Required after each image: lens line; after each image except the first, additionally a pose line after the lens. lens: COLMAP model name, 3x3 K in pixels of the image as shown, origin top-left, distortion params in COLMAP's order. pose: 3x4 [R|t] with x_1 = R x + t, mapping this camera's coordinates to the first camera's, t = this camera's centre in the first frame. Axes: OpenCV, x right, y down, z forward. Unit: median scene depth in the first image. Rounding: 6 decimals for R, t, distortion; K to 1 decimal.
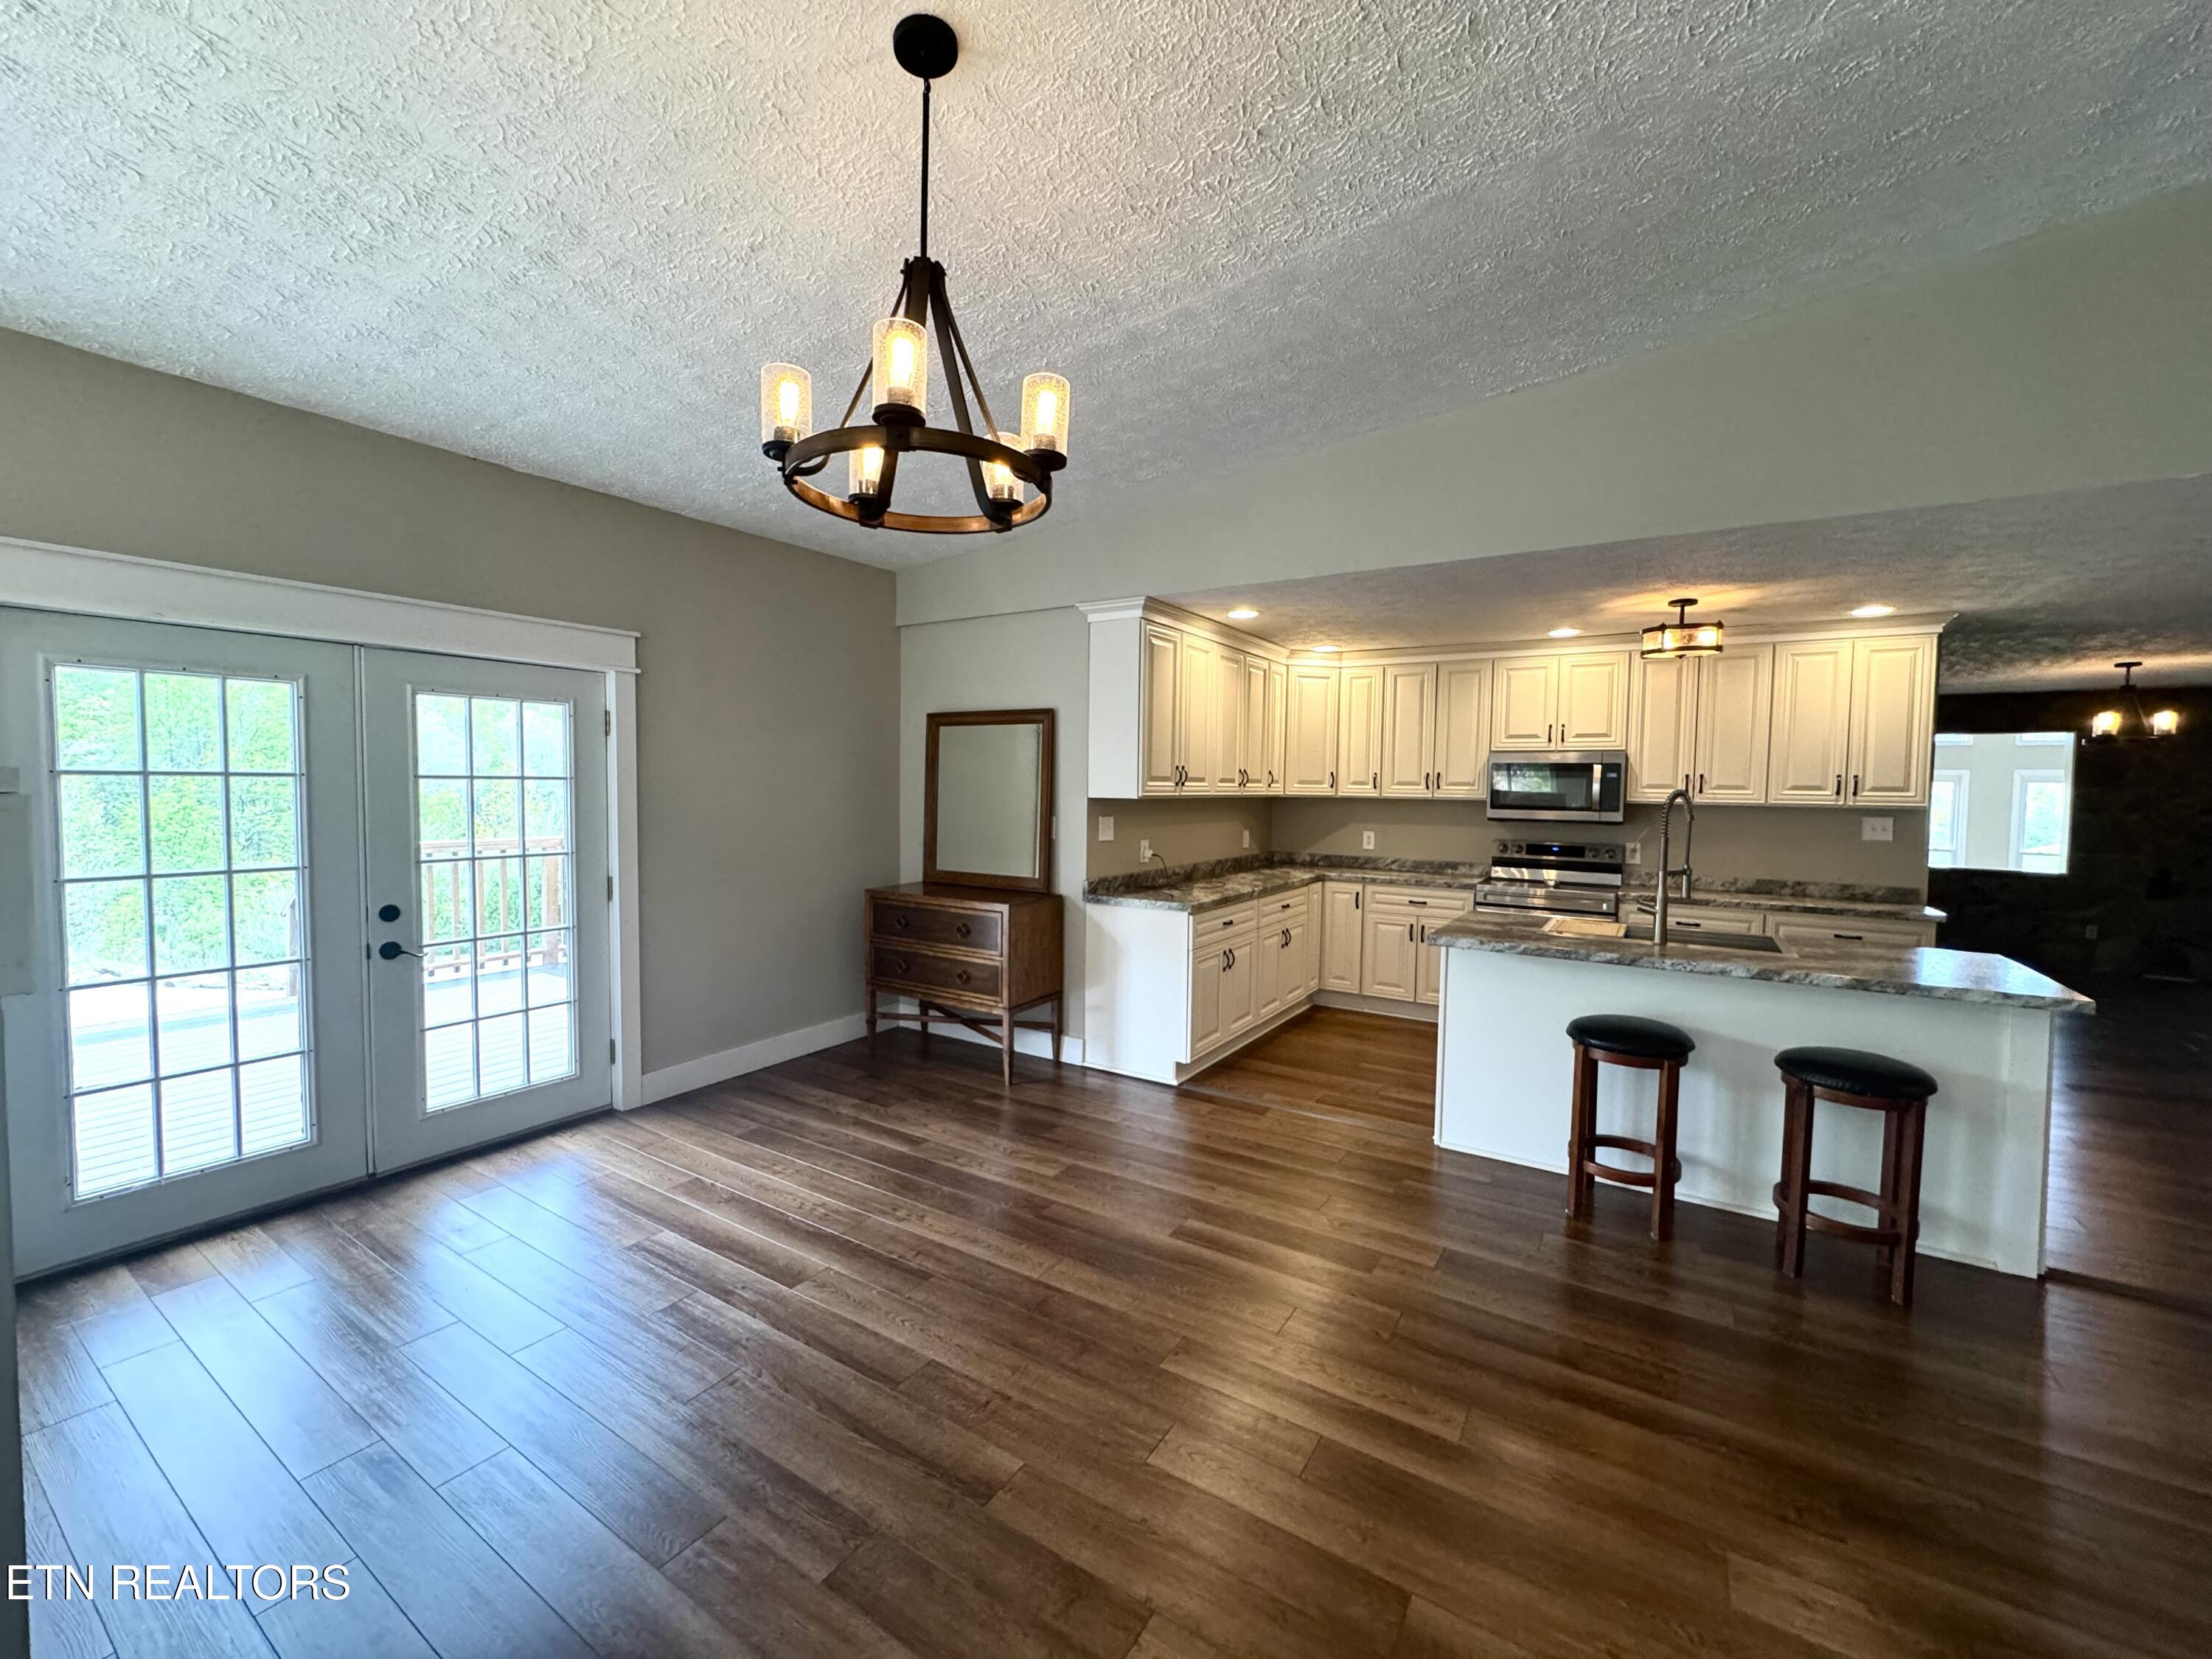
lens RADIAL K [[888.4, 0, 1096.4], [0, 888.4, 835.5], [0, 0, 1]] dist [-0.008011, 0.001226]
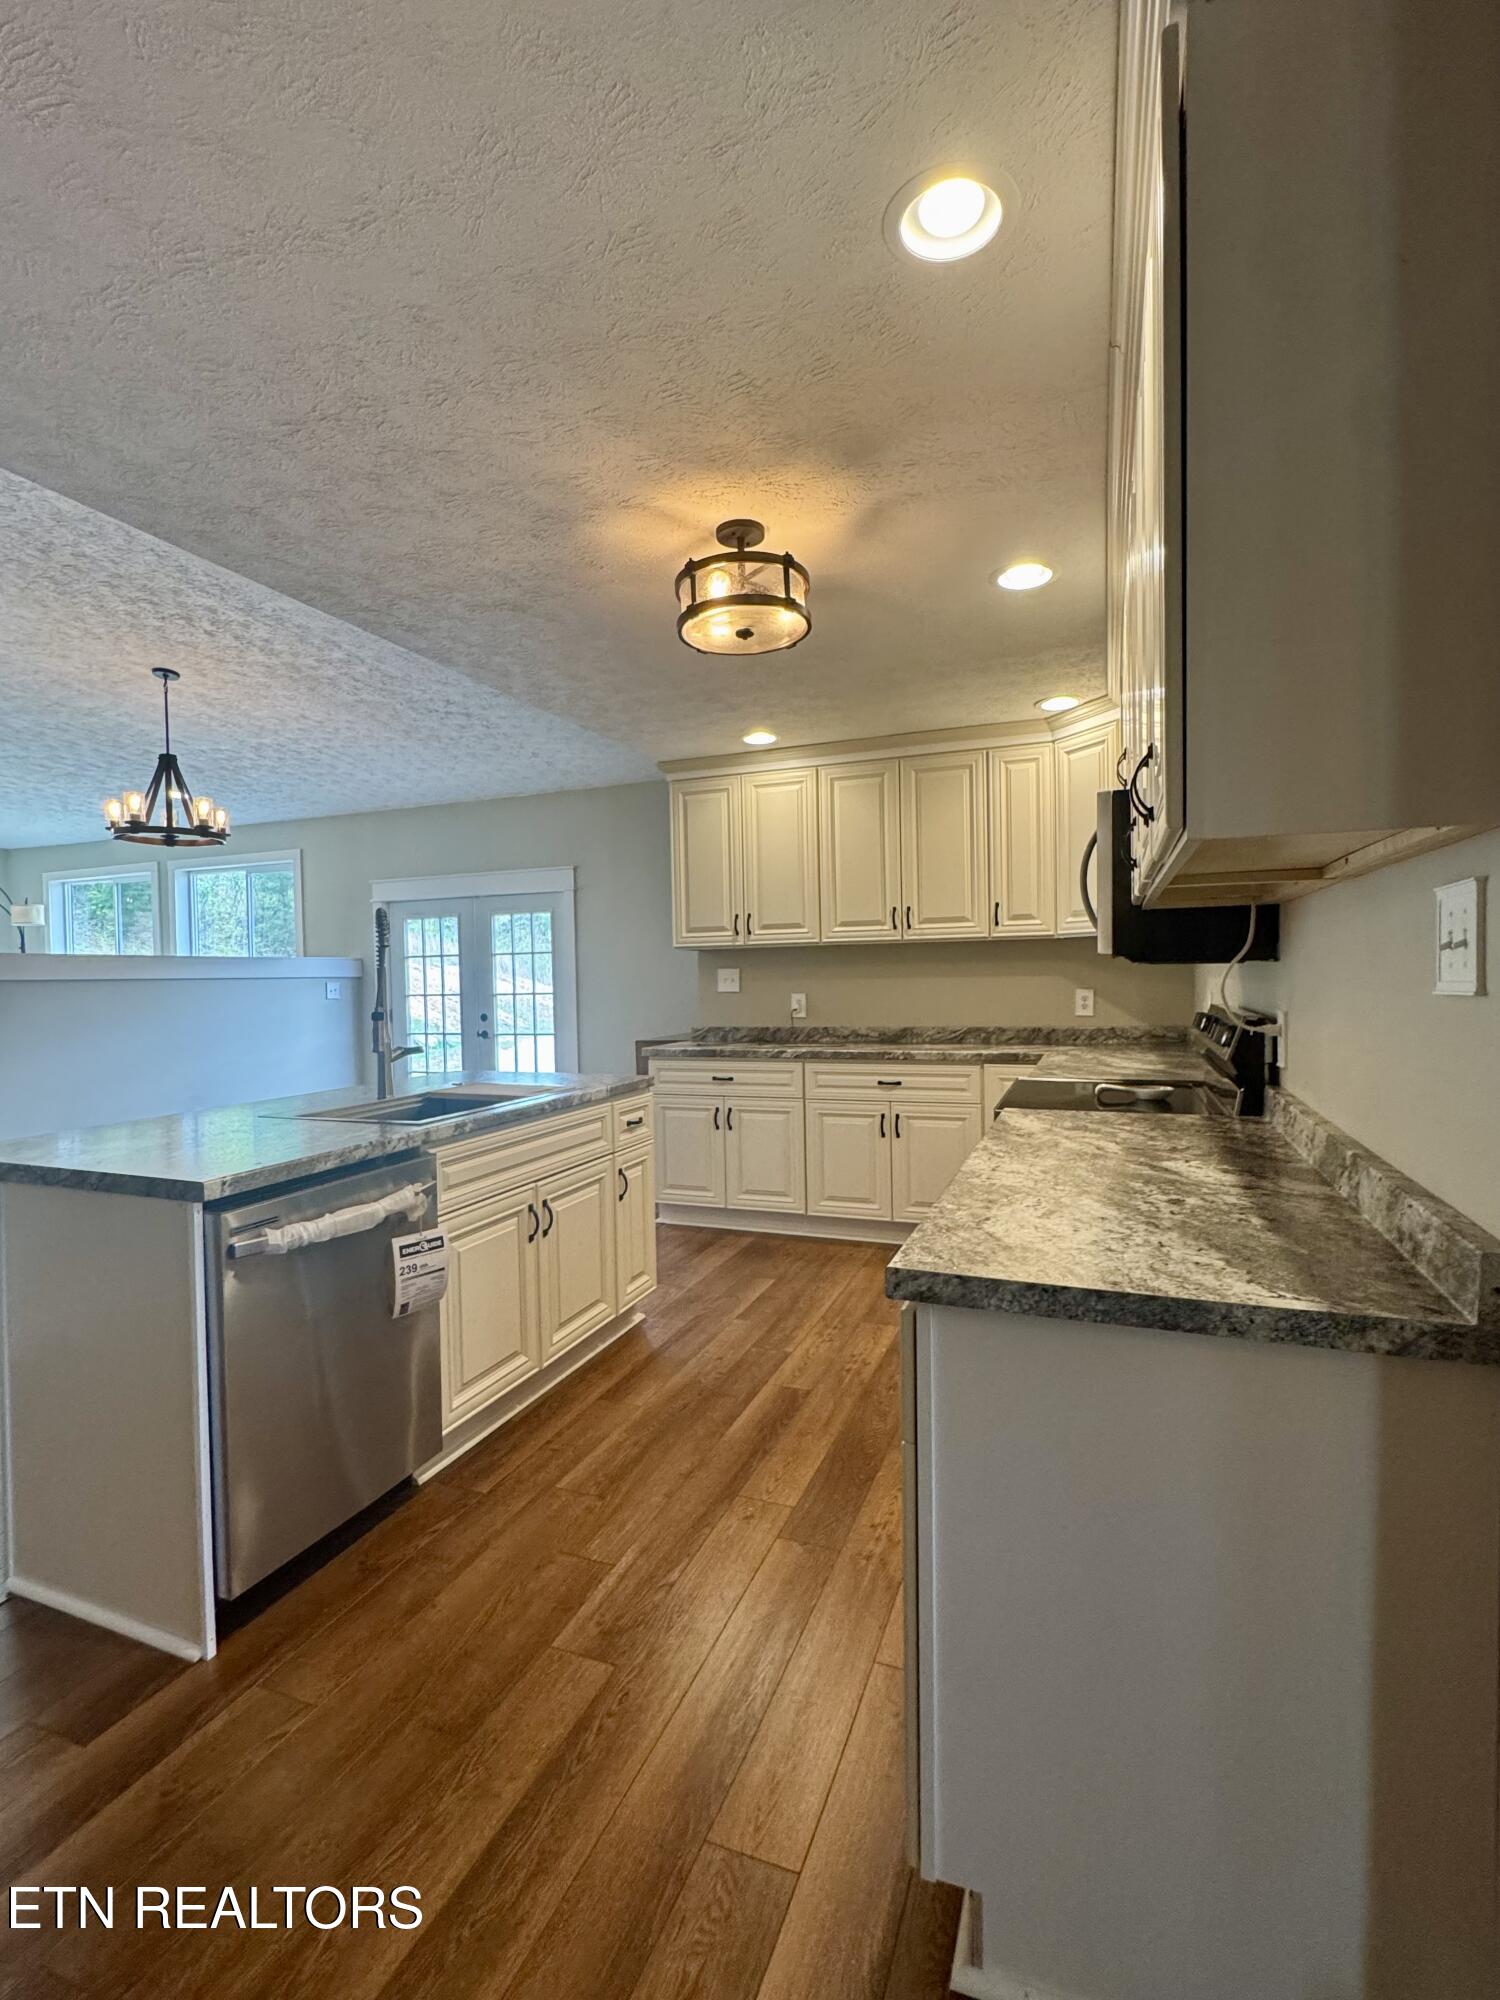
lens RADIAL K [[939.6, 0, 737.3], [0, 939.6, 1000.6], [0, 0, 1]] dist [0.004314, 0.000672]
pose [[0.187021, 0.009294, -0.982312, 1.497016], [-0.035573, 0.999363, 0.002683, 0.017498], [0.981712, 0.034442, 0.187233, 1.106167]]
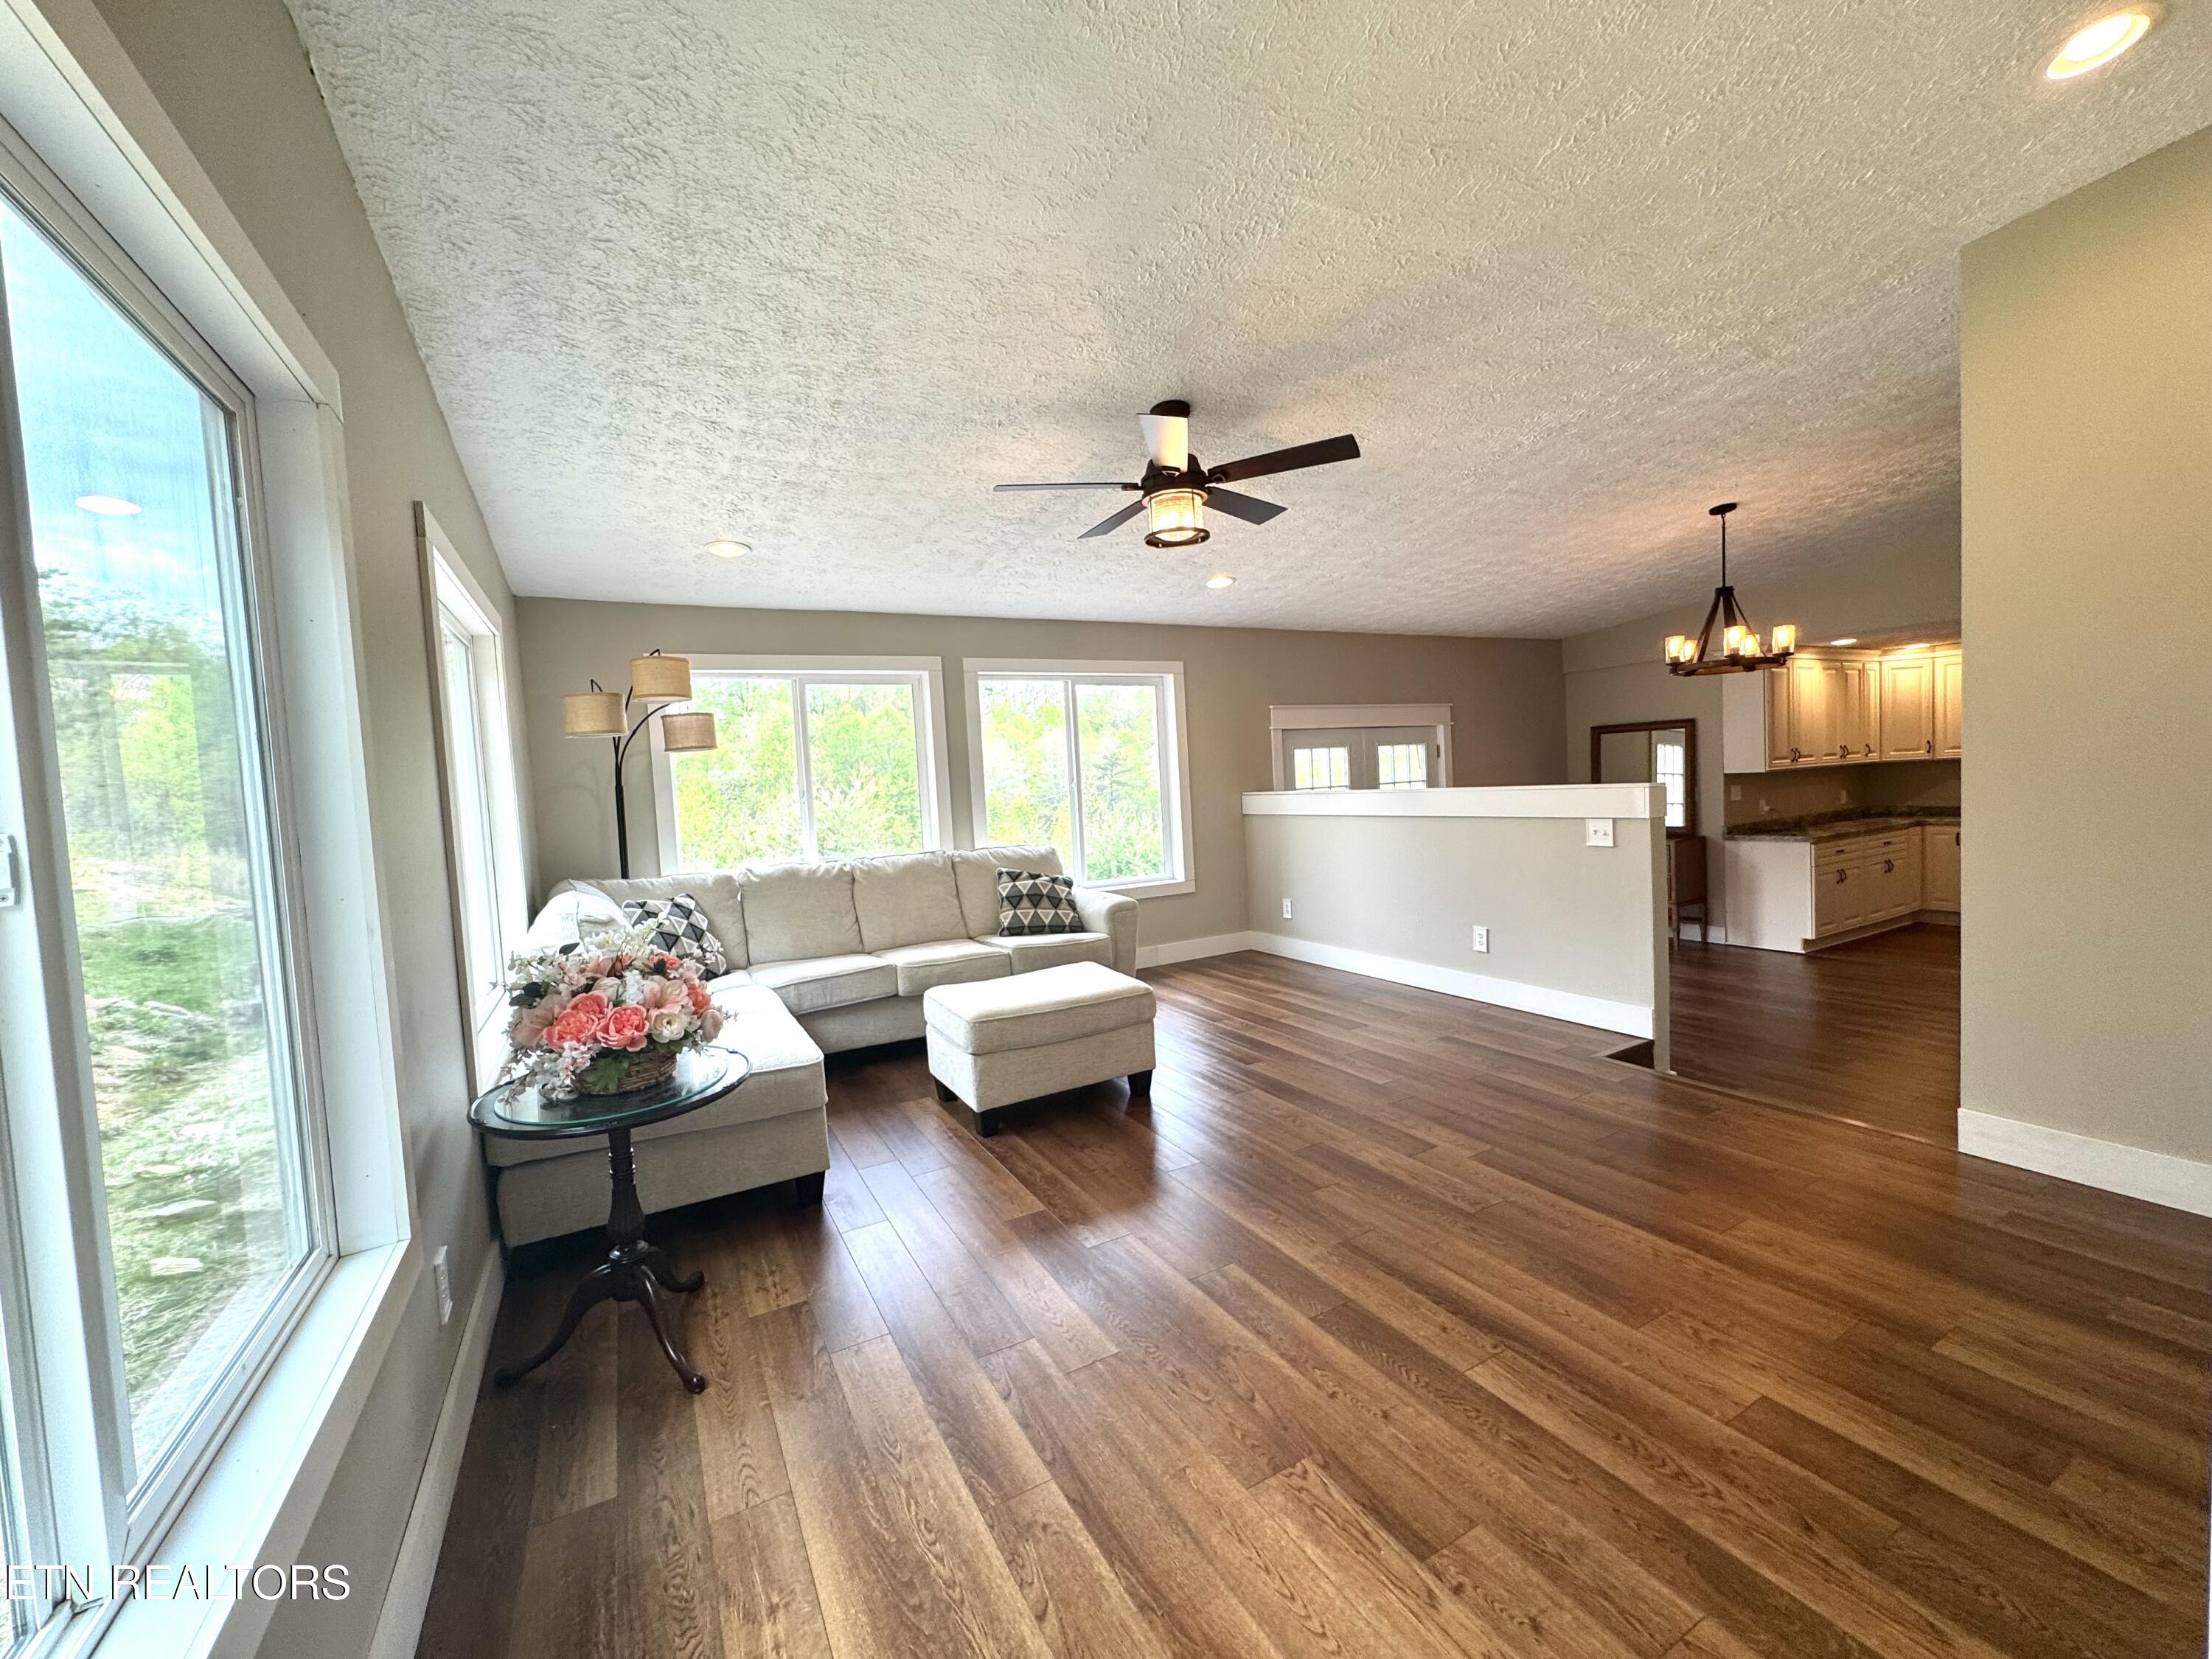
lens RADIAL K [[888.4, 0, 1095.5], [0, 888.4, 831.5], [0, 0, 1]] dist [-0.008011, 0.001226]
pose [[0.876678, -0.034474, -0.479841, -0.315394], [0.037803, 0.999281, -0.002727, 0.030042], [0.479590, -0.015748, 0.877351, -1.211263]]
